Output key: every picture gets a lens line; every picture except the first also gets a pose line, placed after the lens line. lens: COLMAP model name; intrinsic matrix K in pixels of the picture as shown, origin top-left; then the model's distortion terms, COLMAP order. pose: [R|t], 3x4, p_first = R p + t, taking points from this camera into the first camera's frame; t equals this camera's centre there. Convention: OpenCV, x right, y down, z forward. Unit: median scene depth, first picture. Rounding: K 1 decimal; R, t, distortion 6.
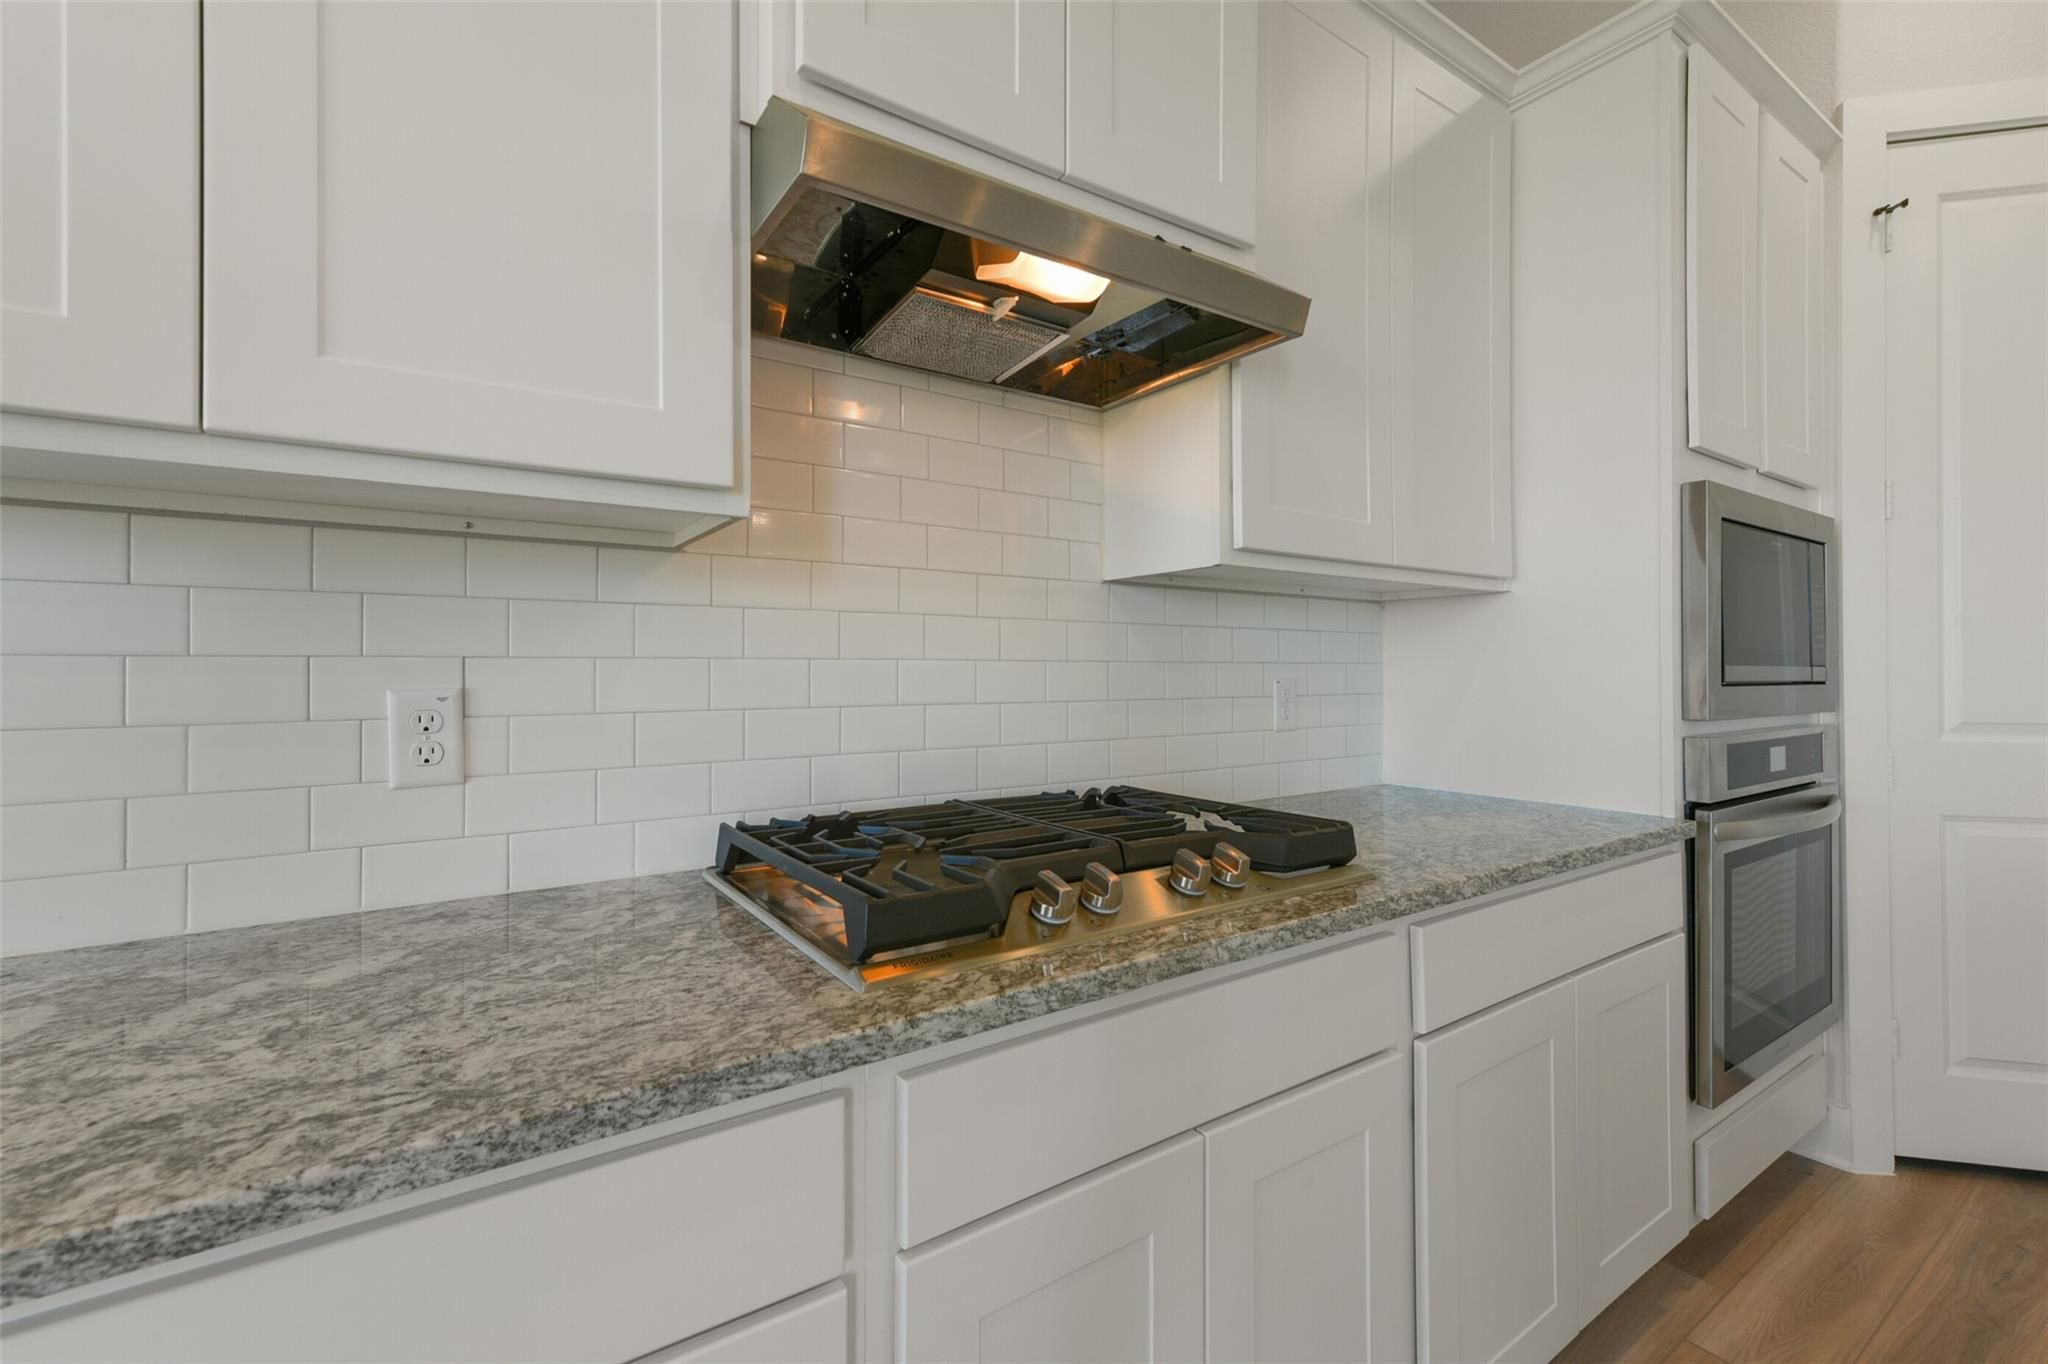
lens RADIAL K [[863.7, 0, 1010.0], [0, 863.7, 660.6], [0, 0, 1]] dist [0.007349, 0.000198]
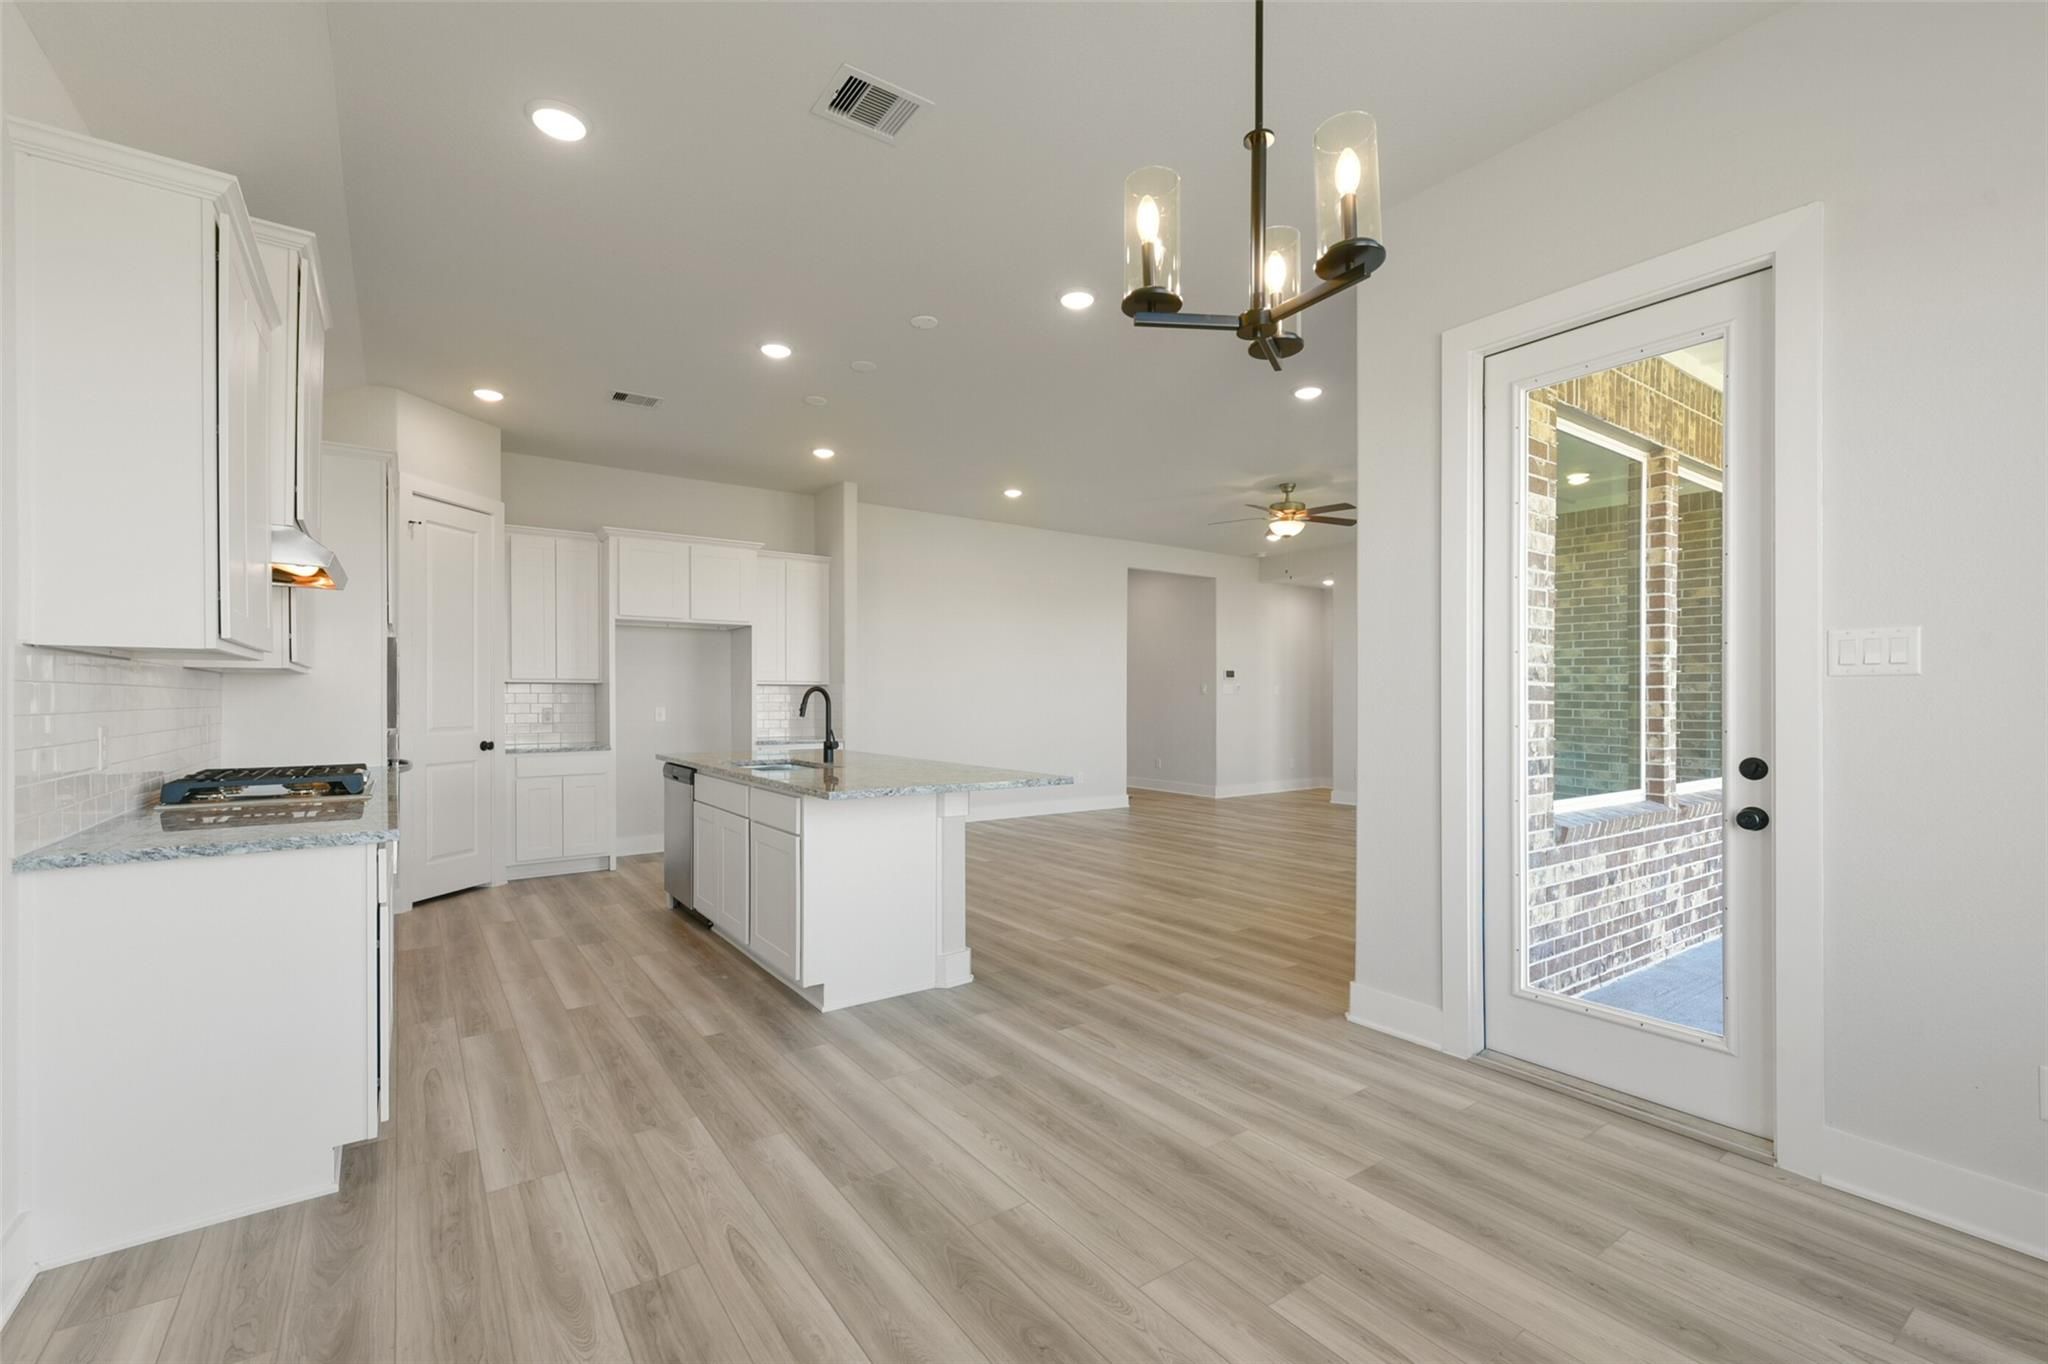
lens RADIAL K [[880.2, 0, 1023.2], [0, 880.2, 699.5], [0, 0, 1]] dist [0.007796, -0.000148]
pose [[-0.028681, -0.001729, 0.999587, -2.045017], [-0.009303, 0.999956, 0.001462, -0.042765], [-0.999545, -0.009258, -0.028696, -0.873134]]
